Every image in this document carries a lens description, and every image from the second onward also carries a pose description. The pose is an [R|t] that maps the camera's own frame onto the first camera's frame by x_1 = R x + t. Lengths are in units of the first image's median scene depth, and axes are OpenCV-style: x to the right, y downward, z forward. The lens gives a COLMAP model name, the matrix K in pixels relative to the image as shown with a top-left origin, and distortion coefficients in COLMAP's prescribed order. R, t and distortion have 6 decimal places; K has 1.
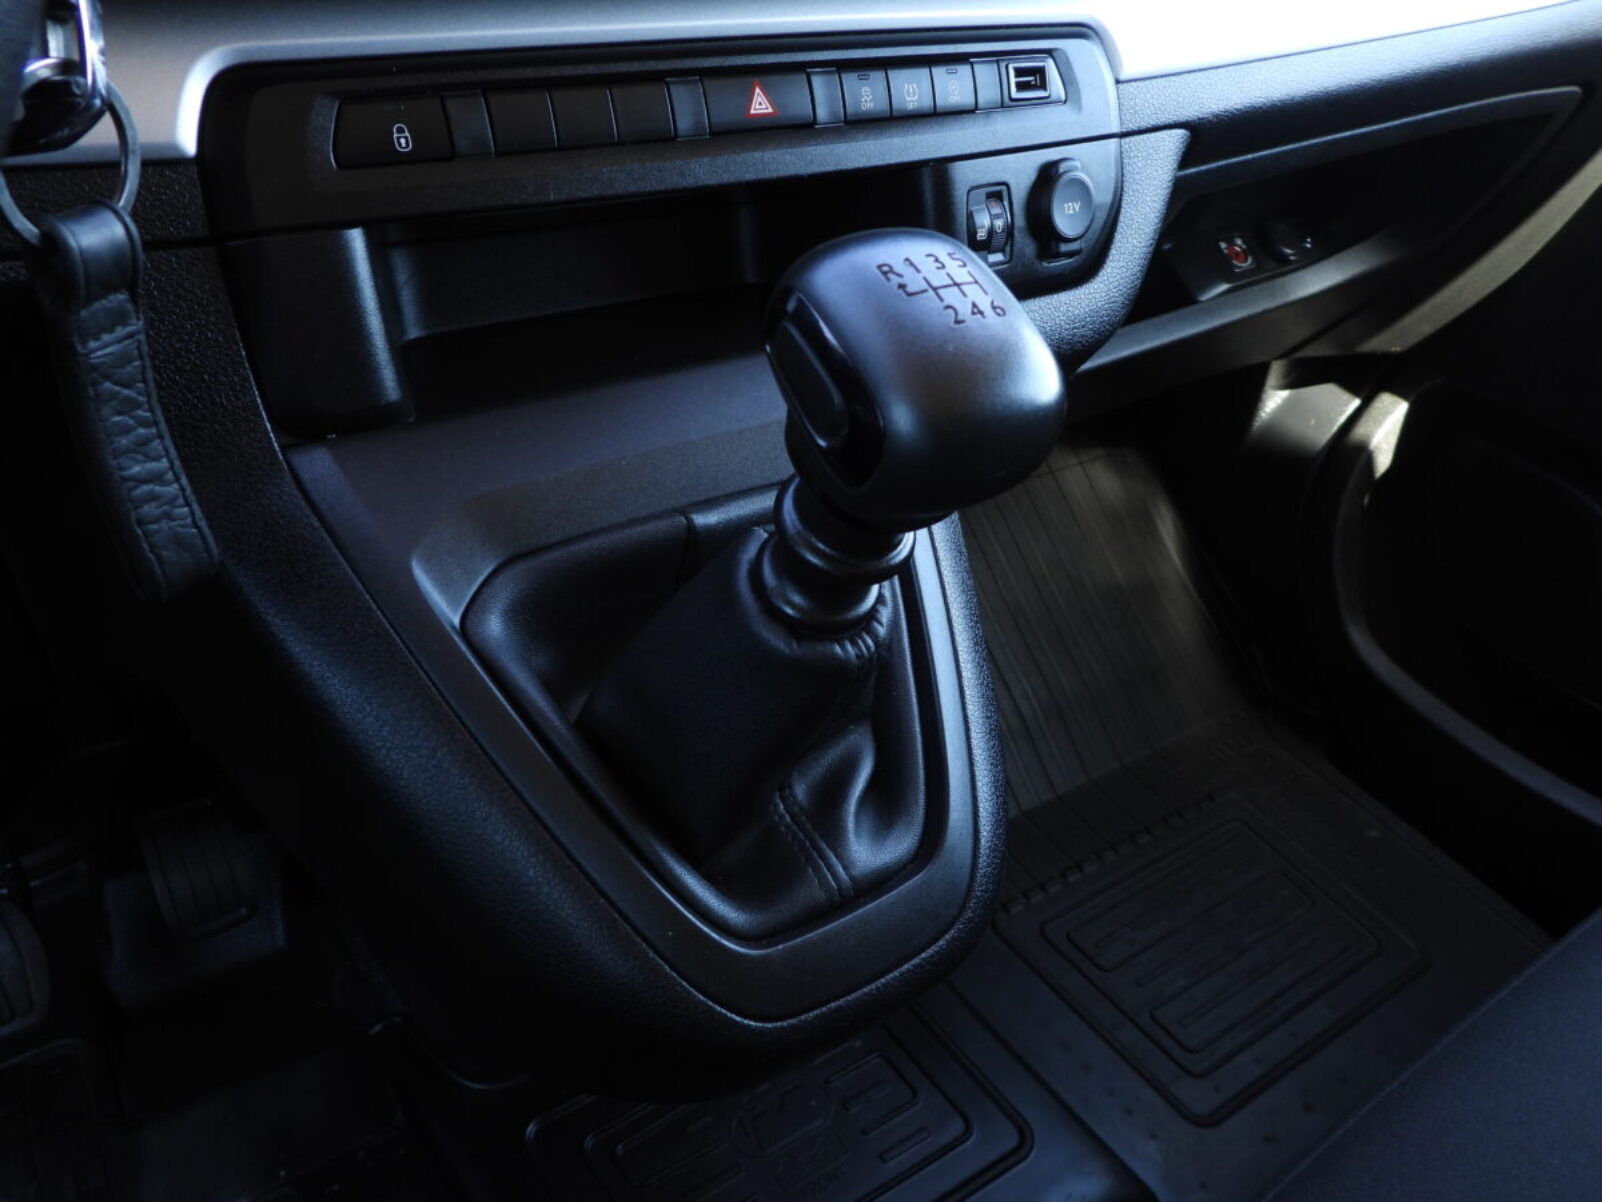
lens RADIAL K [[1222.2, 0, 801.0], [0, 1222.2, 601.0], [0, 0, 1]] dist [-0.007158, -0.002442]
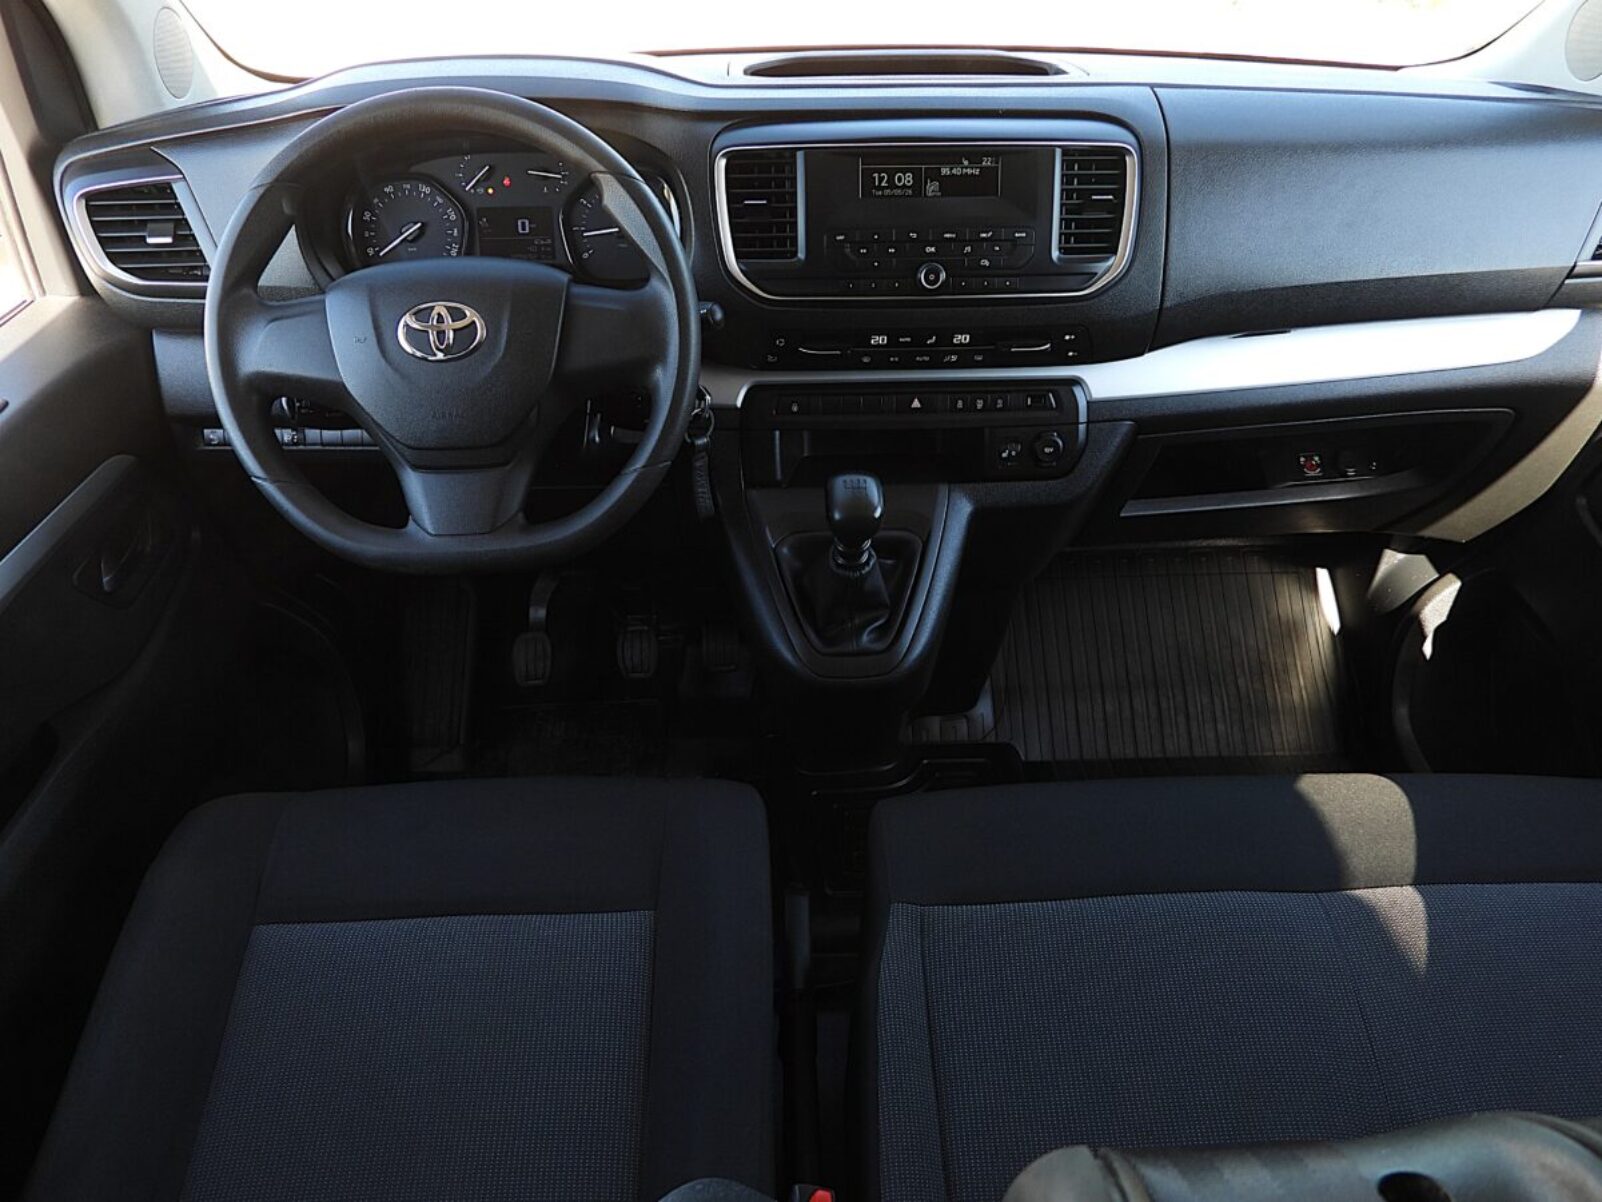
lens RADIAL K [[1136.2, 0, 801.0], [0, 1136.2, 601.0], [0, 0, 1]] dist [-0.004892, 0.000527]
pose [[0.854655, 0.239004, -0.460915, 1.143900], [-0.243557, 0.968565, 0.050624, -0.012904], [0.458525, 0.068993, 0.885999, -1.589010]]
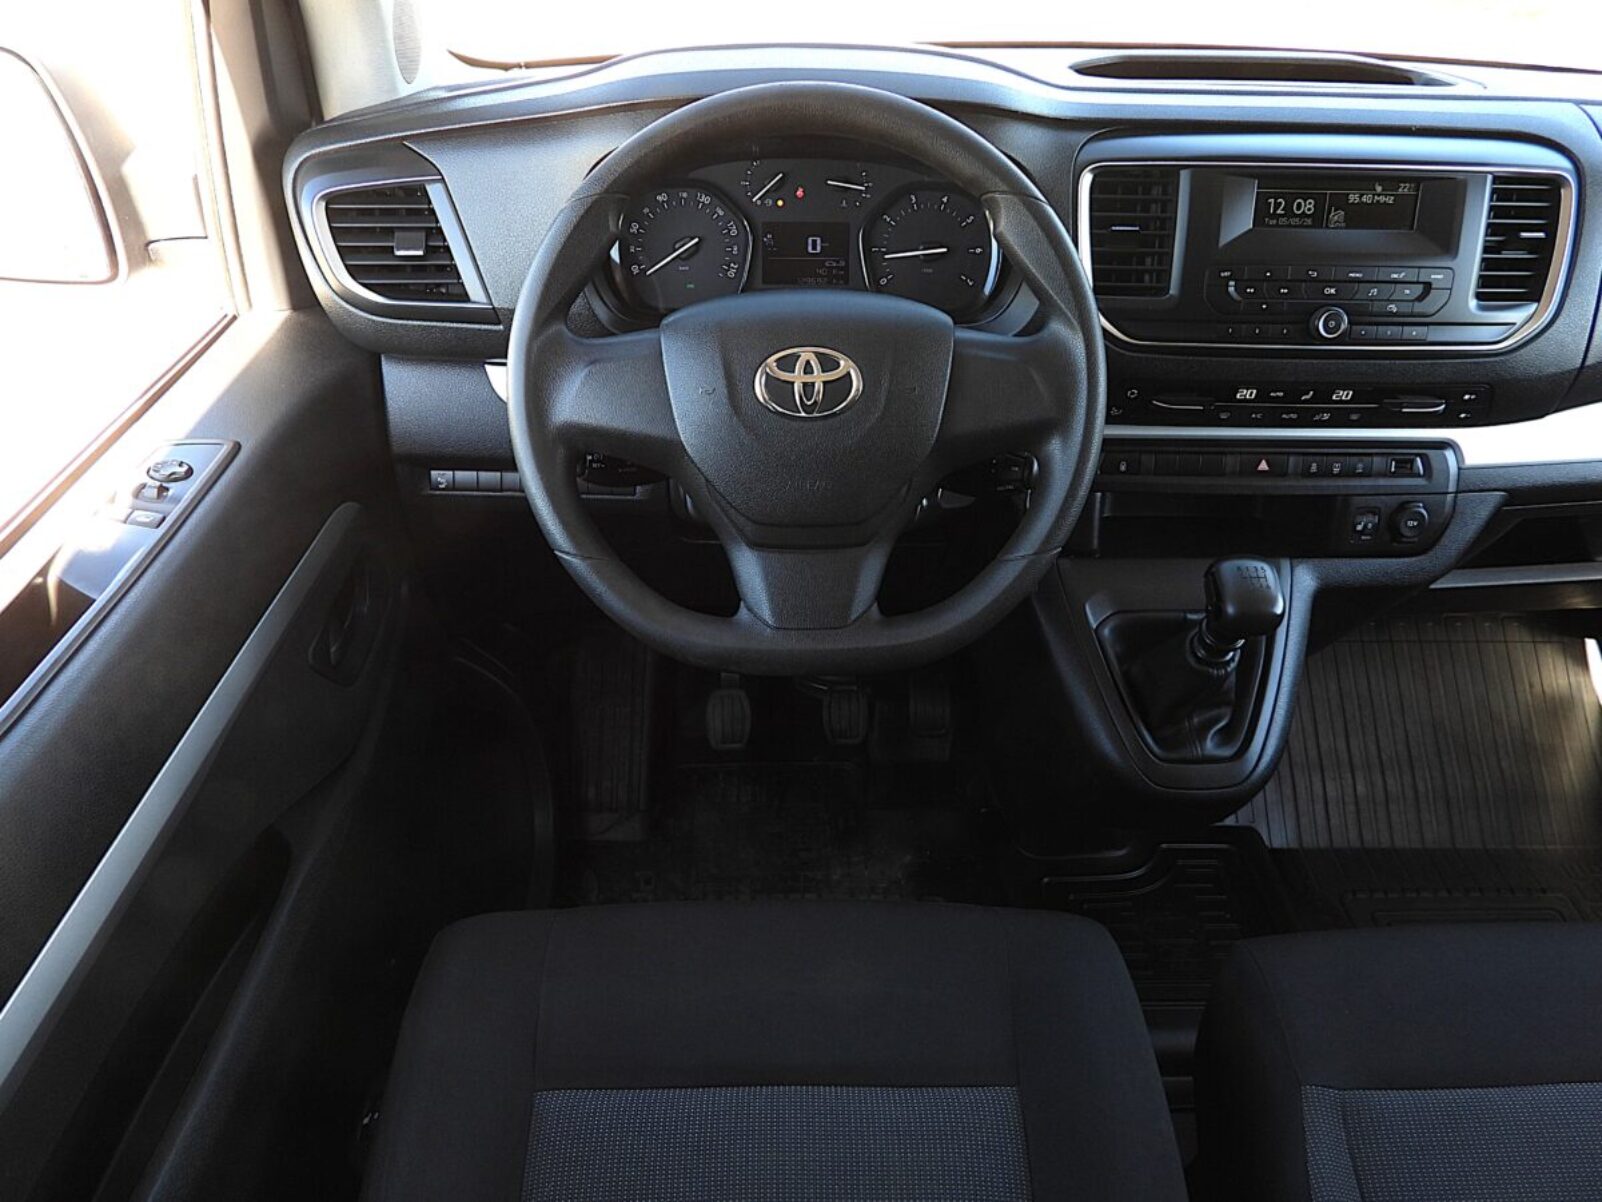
lens RADIAL K [[1138.9, 0, 808.5], [0, 1138.9, 600.7], [0, 0, 1]] dist [-0.002111, -0.002701]
pose [[0.845258, 0.266248, -0.463304, 0.348181], [-0.272251, 0.960633, 0.055352, -0.008755], [0.459802, 0.079348, 0.884469, -1.555687]]
